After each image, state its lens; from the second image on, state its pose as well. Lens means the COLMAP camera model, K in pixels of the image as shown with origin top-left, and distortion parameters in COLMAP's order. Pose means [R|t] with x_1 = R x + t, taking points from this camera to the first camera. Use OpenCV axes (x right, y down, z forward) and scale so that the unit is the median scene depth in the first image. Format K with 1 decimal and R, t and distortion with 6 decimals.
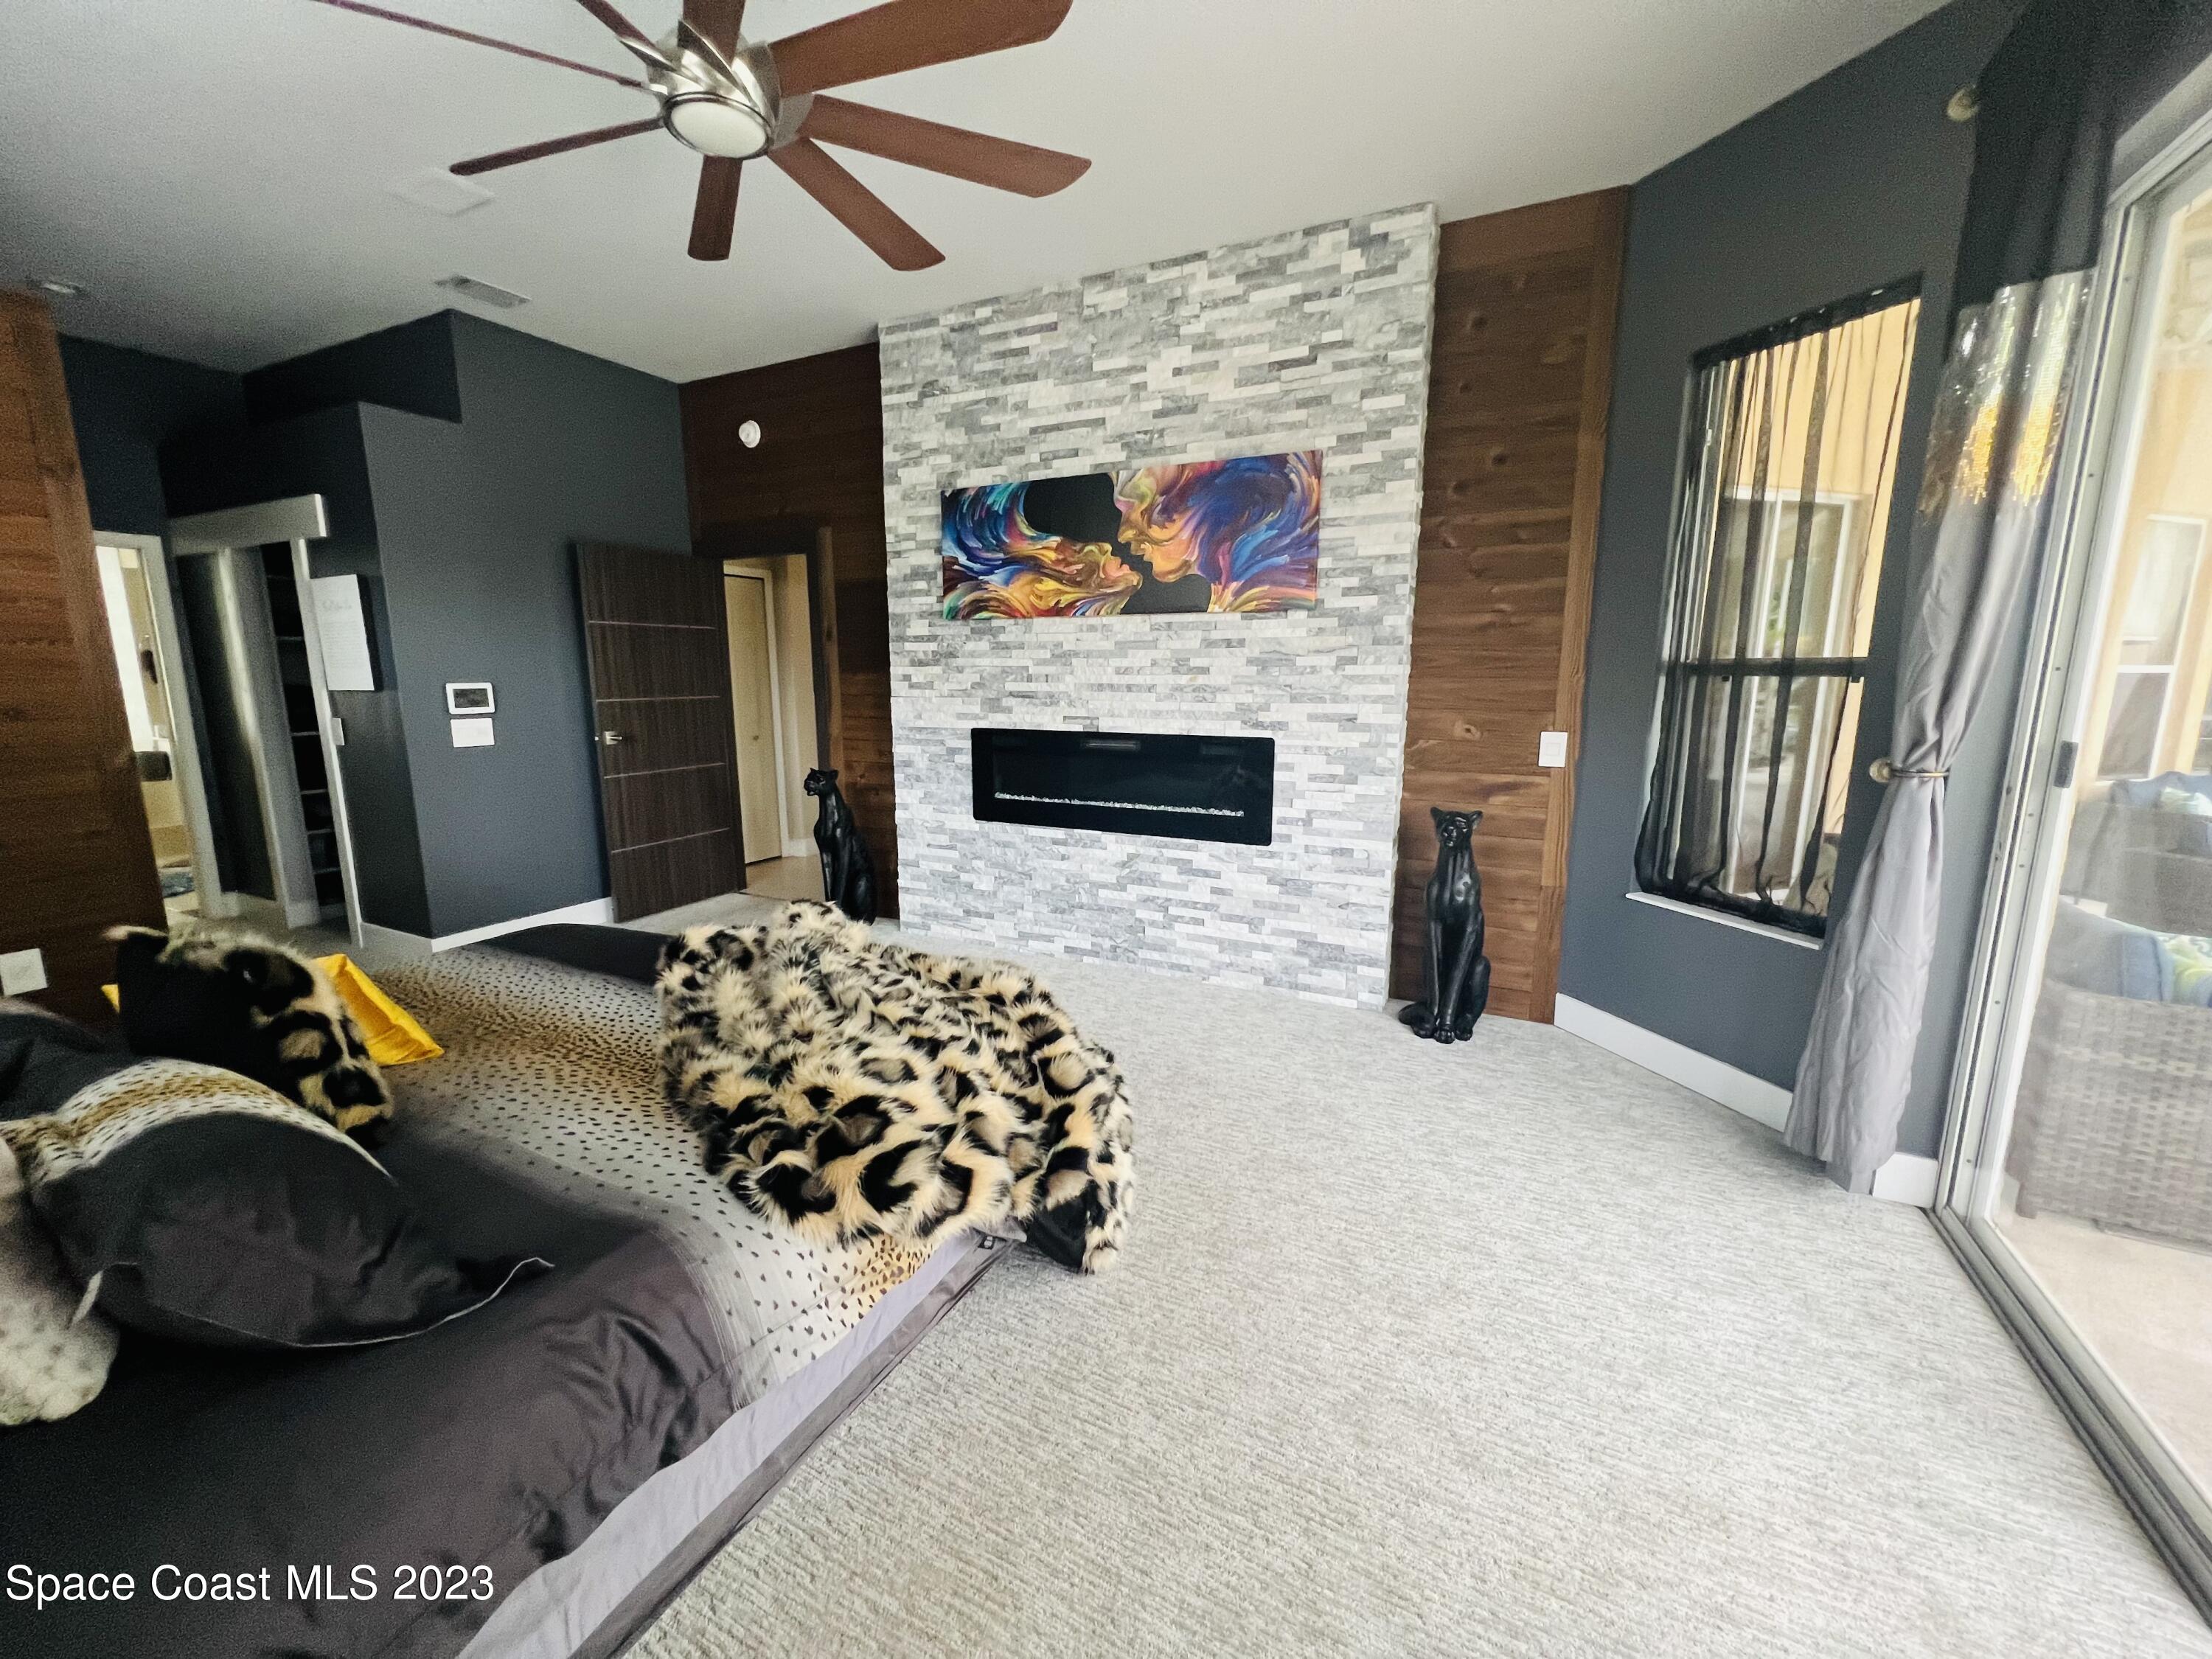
lens RADIAL K [[885.7, 0, 1106.0], [0, 885.7, 829.5], [0, 0, 1]] dist [-0.001916, 0.000106]
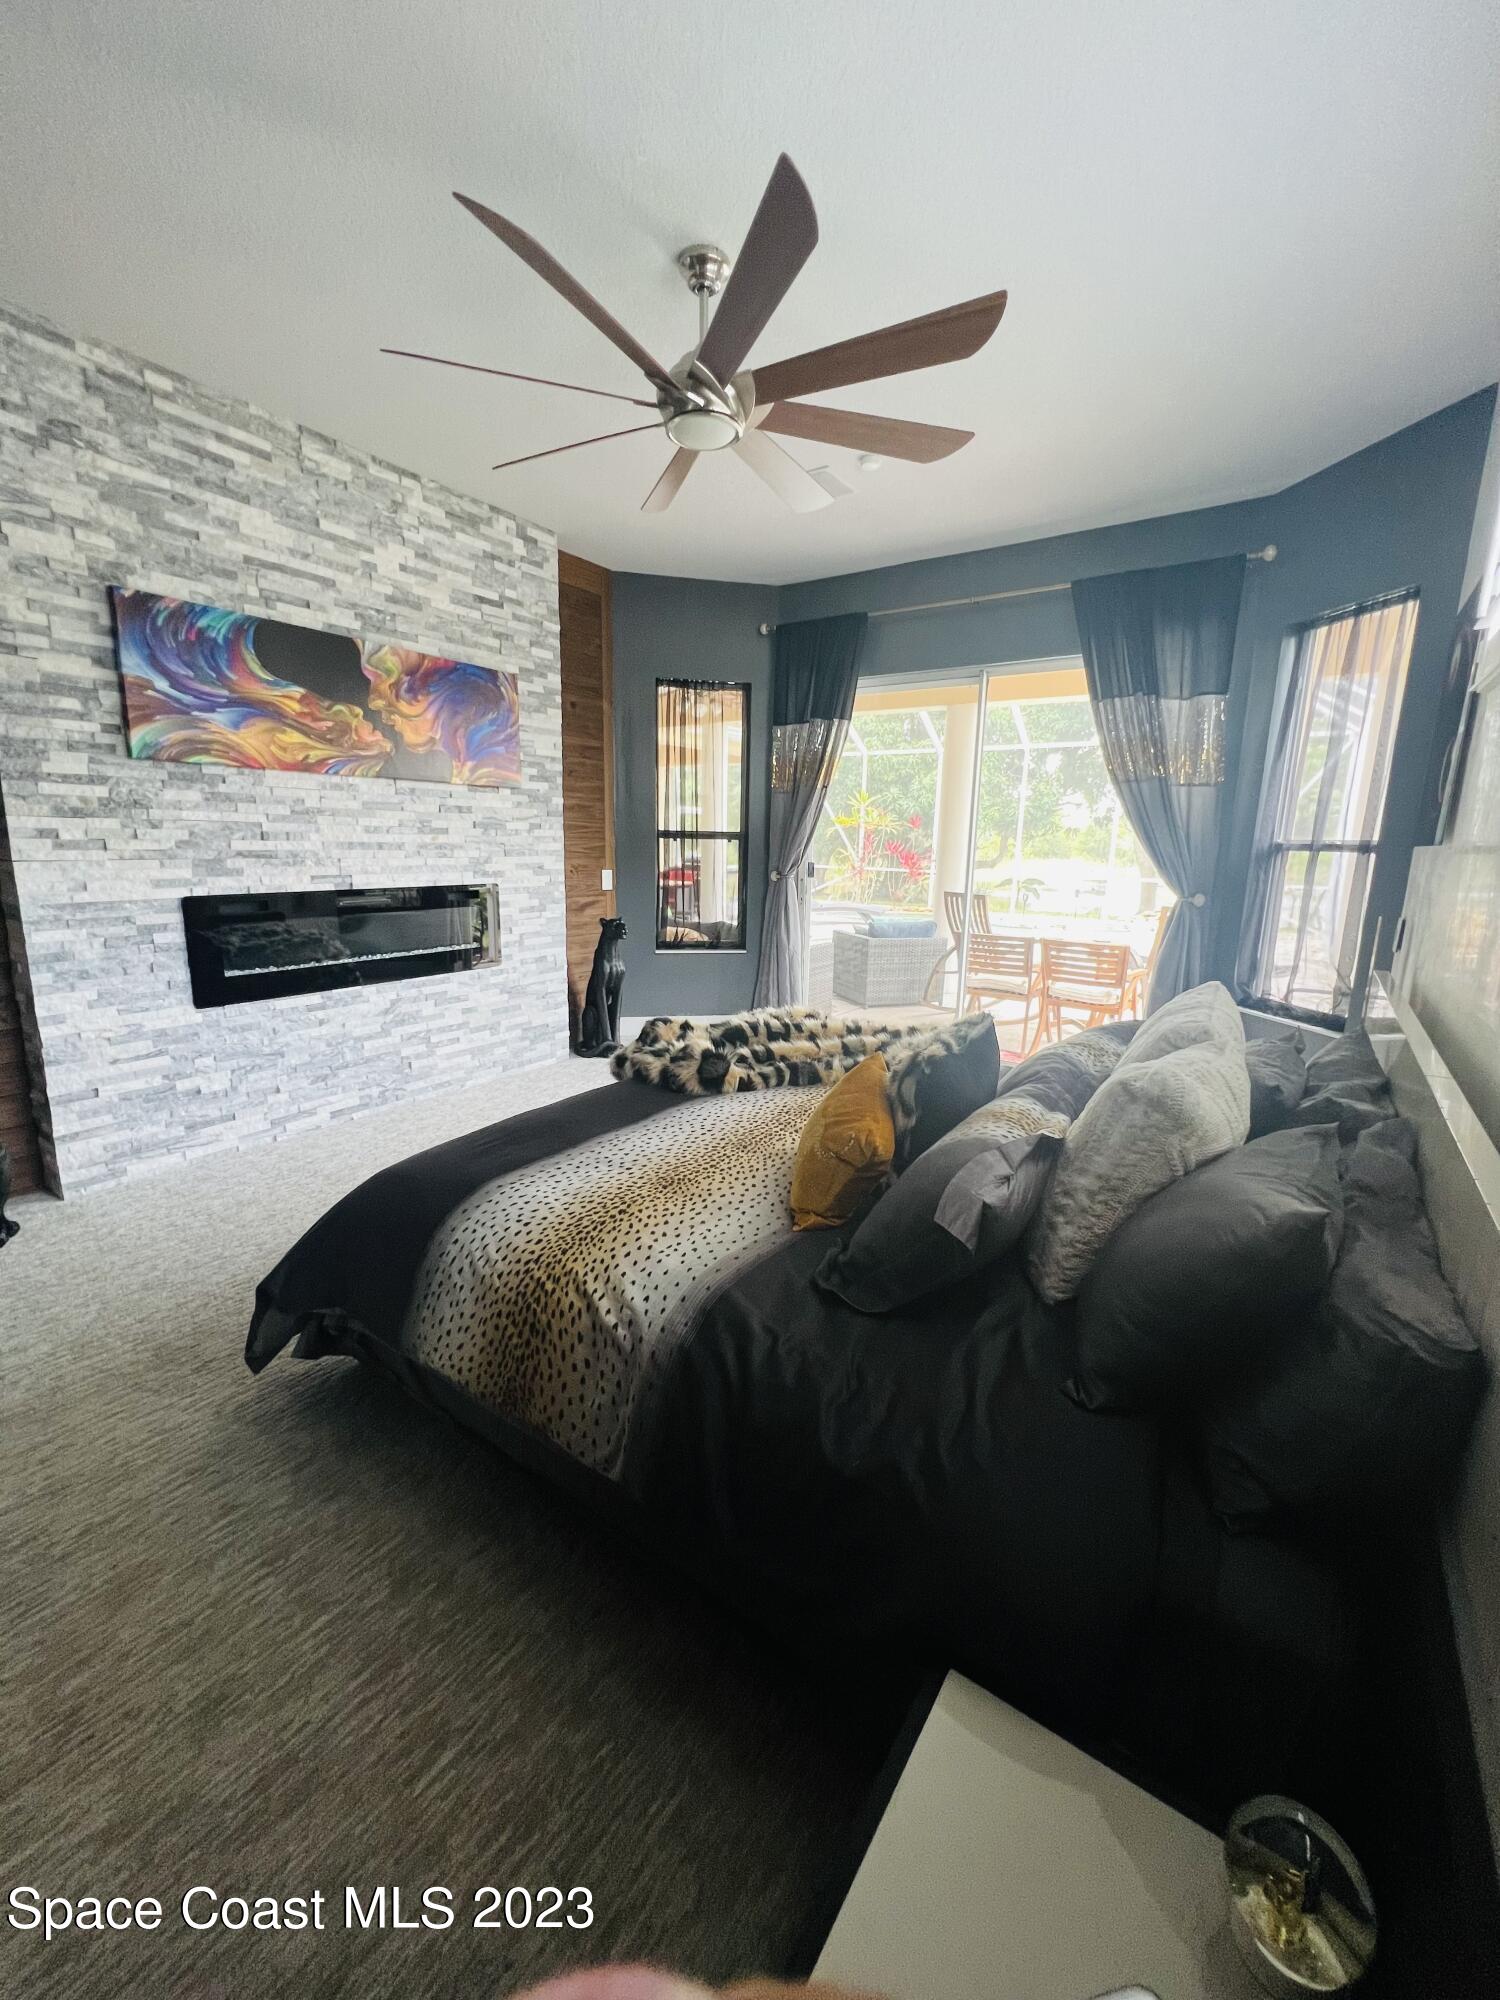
lens RADIAL K [[800.8, 0, 750.0], [0, 800.8, 1000.0], [0, 0, 1]] dist [-0.001916, 0.000106]
pose [[0.136445, -0.195558, 0.971154, -0.897673], [0.151861, 0.972864, 0.174566, -0.079840], [-0.978939, 0.123661, 0.162440, 0.427178]]
